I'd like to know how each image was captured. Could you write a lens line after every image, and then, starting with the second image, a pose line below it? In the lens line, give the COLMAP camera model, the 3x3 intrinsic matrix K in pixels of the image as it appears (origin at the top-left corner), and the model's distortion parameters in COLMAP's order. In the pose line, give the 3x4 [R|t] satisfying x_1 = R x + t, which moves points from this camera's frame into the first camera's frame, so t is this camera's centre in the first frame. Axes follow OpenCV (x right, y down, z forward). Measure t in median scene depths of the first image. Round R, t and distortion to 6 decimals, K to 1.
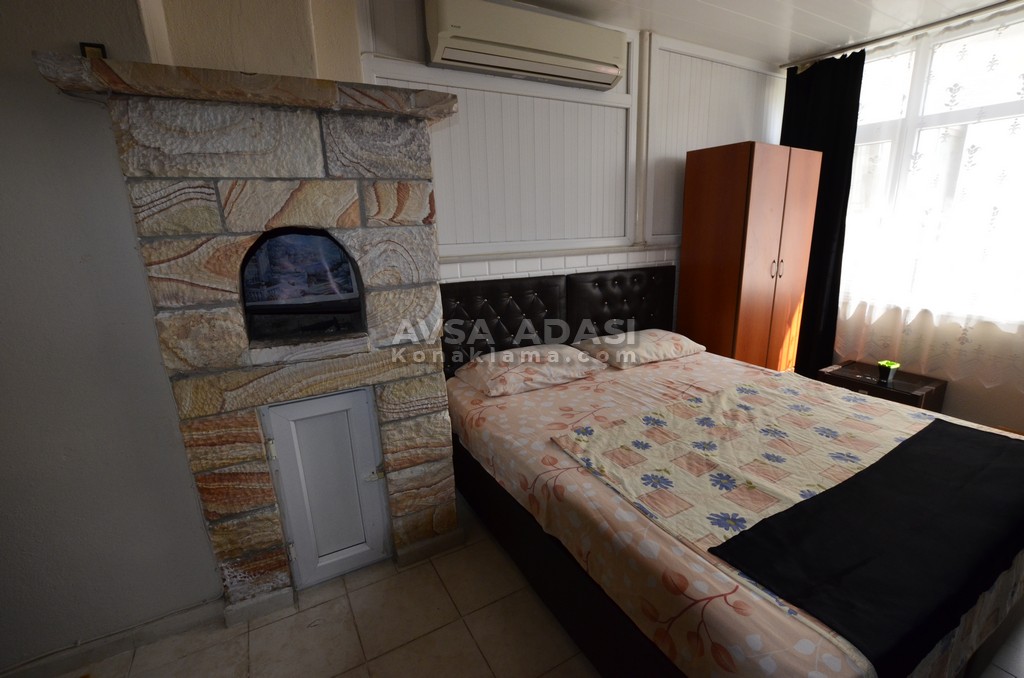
lens RADIAL K [[447.1, 0, 525.7], [0, 447.1, 340.8], [0, 0, 1]] dist [-0.033676, 0.006184]
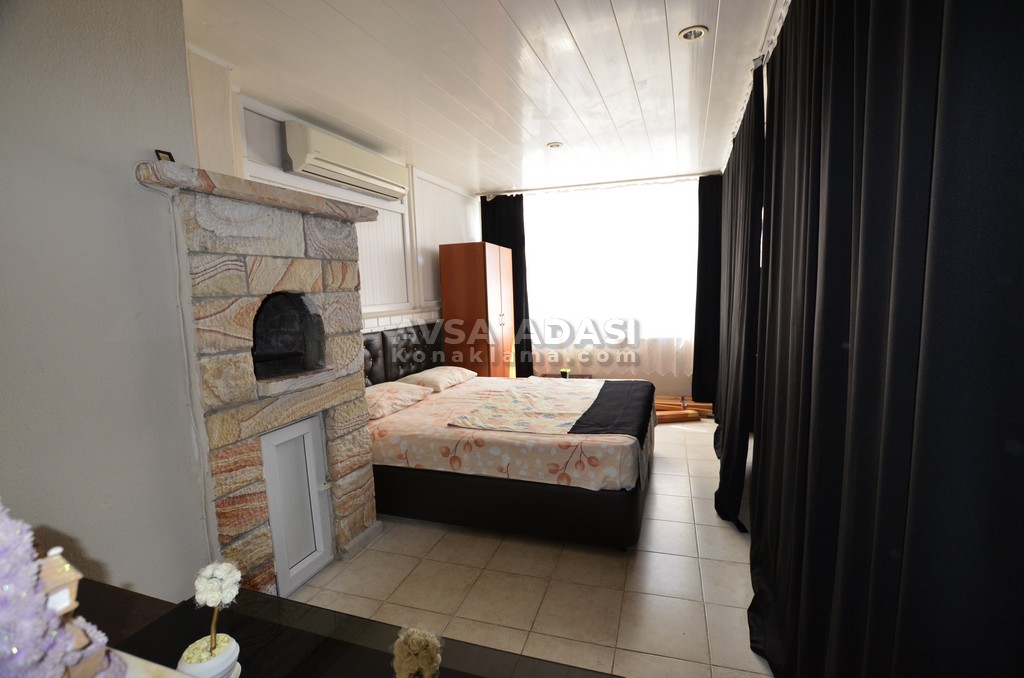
lens RADIAL K [[447.1, 0, 516.1], [0, 447.1, 342.0], [0, 0, 1]] dist [-0.033676, 0.006184]
pose [[0.756849, -0.076601, 0.649086, -0.809661], [0.180651, 0.978937, -0.095115, 0.138822], [-0.628129, 0.189246, 0.754745, -0.402797]]
